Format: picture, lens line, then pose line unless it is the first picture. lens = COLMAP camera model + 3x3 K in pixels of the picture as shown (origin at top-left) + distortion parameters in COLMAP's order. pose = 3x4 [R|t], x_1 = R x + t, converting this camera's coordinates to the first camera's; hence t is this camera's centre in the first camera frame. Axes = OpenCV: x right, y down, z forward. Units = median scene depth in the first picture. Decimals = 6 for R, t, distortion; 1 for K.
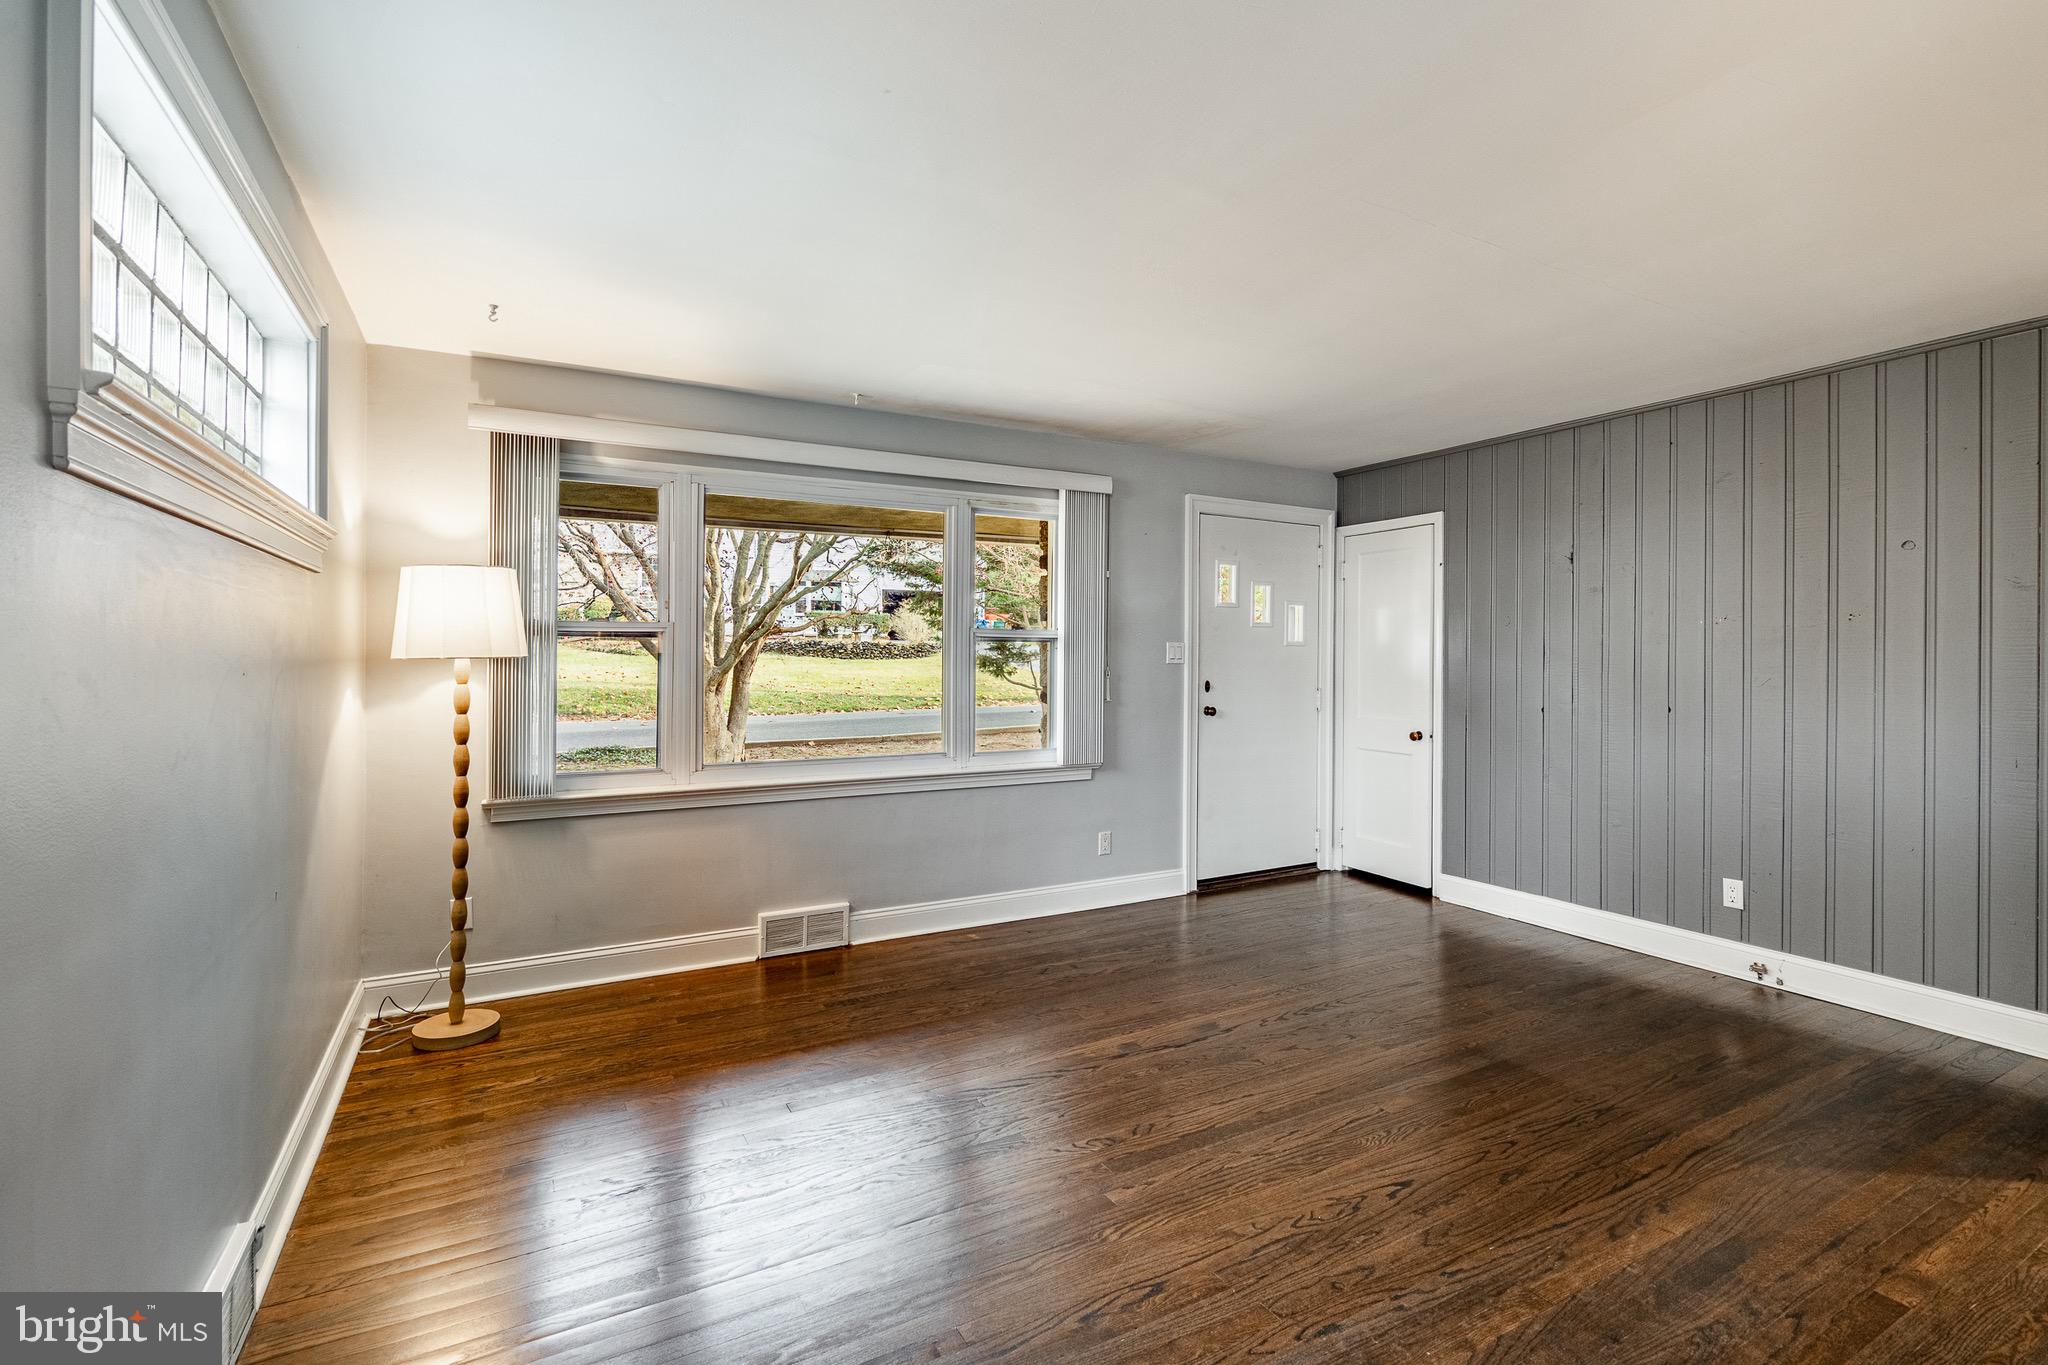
lens RADIAL K [[933.4, 0, 1019.9], [0, 933.4, 653.3], [0, 0, 1]] dist [-0.007830, 0.004114]
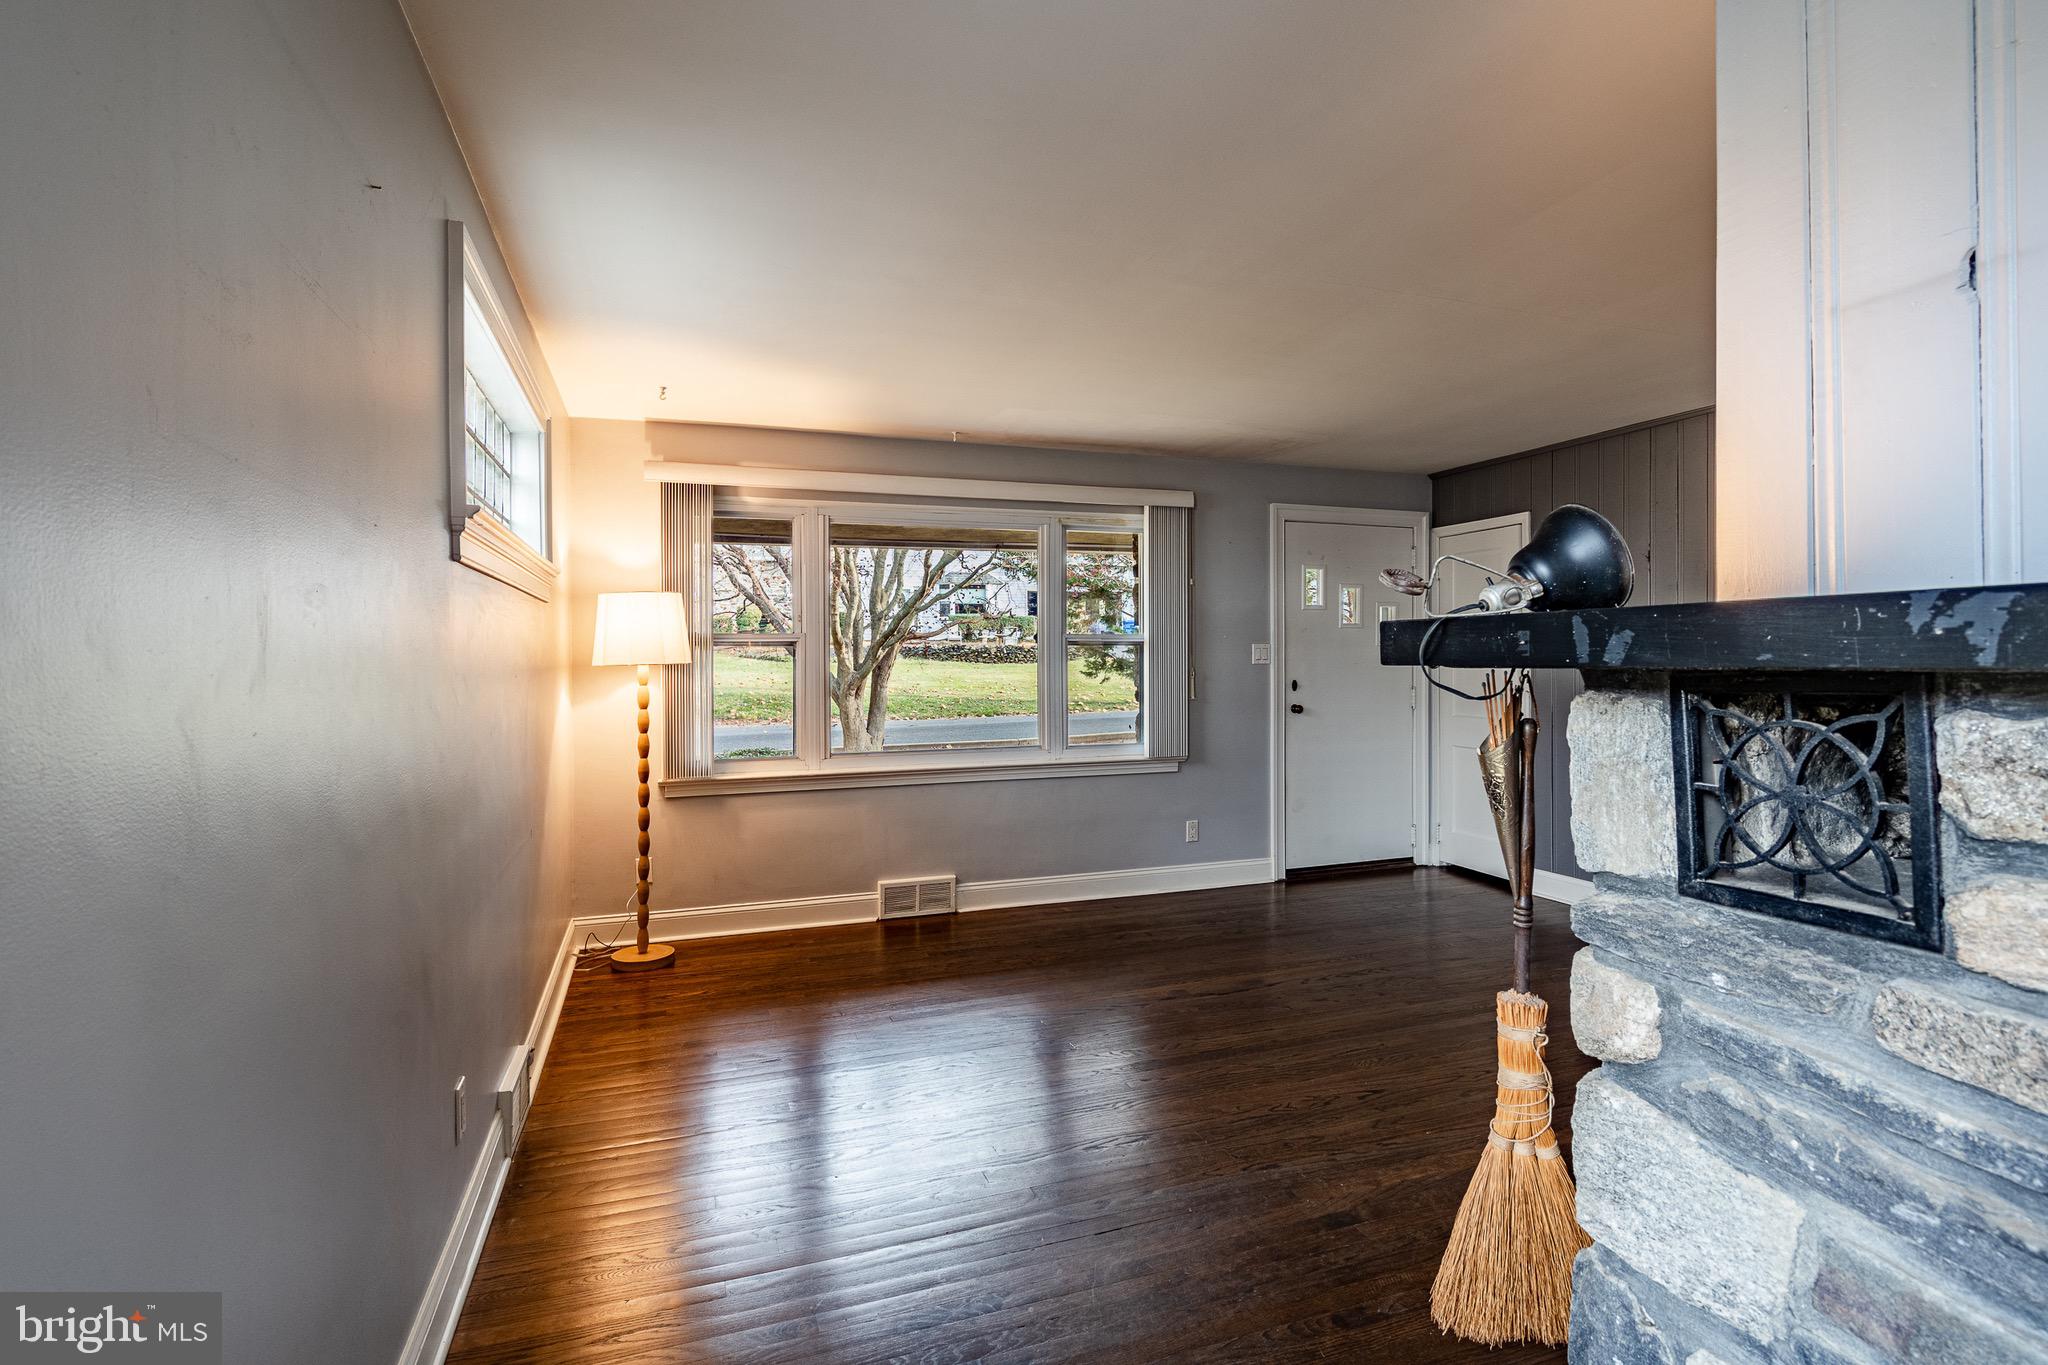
lens RADIAL K [[993.1, 0, 1019.2], [0, 993.1, 663.9], [0, 0, 1]] dist [-0.001295, -0.000009]
pose [[0.987039, -0.009715, -0.160187, 0.097698], [0.010954, 0.999917, 0.006855, 0.000200], [0.160107, -0.008520, 0.987063, -0.201349]]
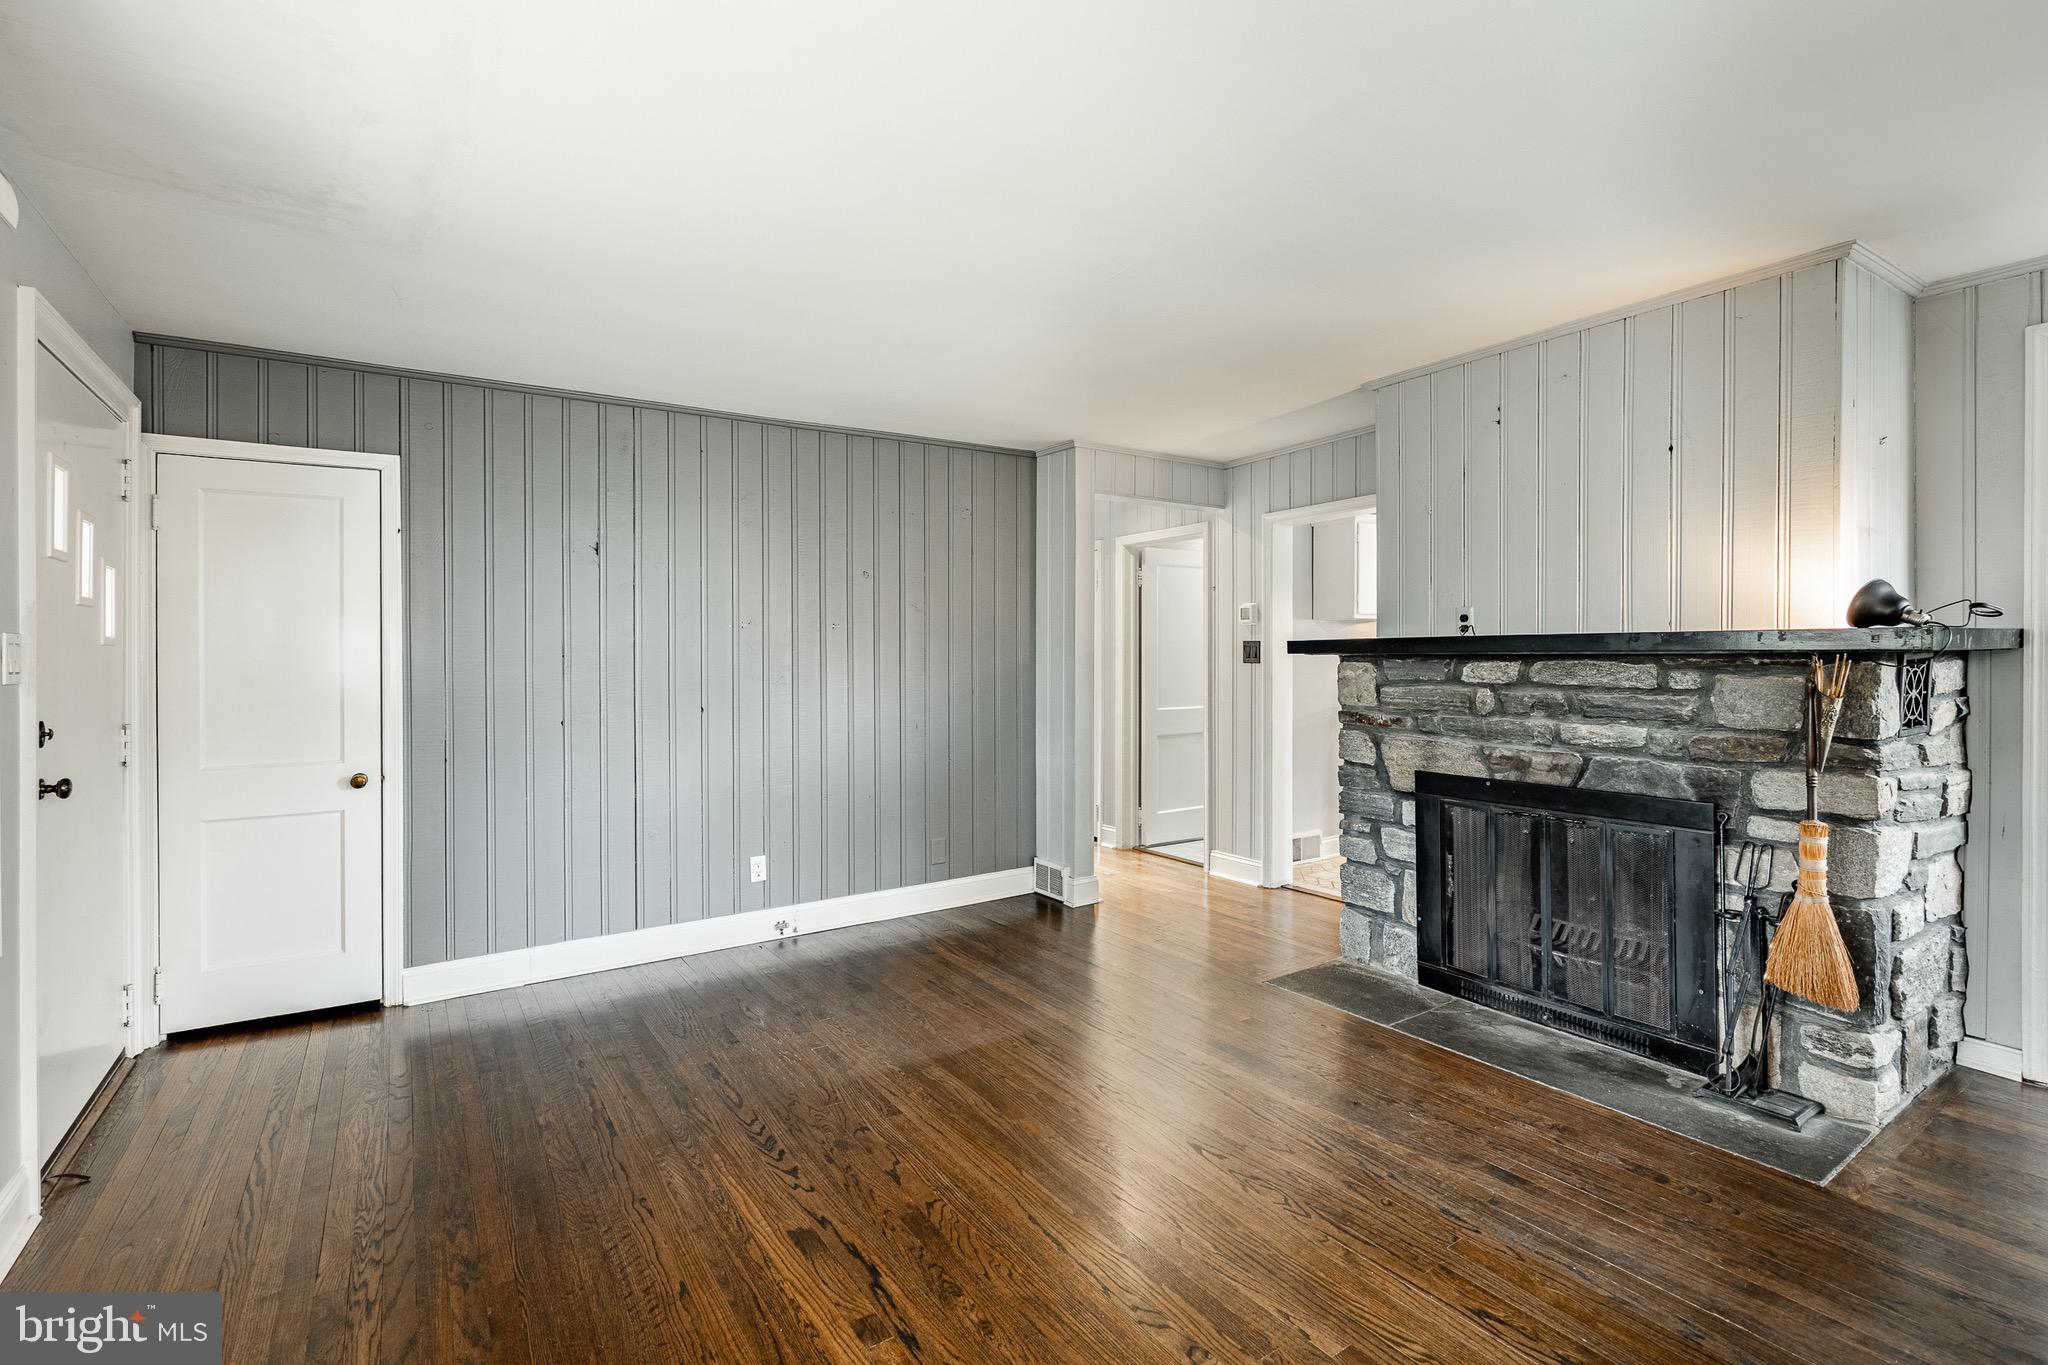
lens RADIAL K [[933.4, 0, 1021.7], [0, 933.4, 676.9], [0, 0, 1]] dist [-0.007830, 0.004114]
pose [[-0.087328, -0.025908, 0.995843, -0.365987], [0.005426, 0.999635, 0.026482, -0.001407], [-0.996165, 0.007716, -0.087156, 0.754966]]
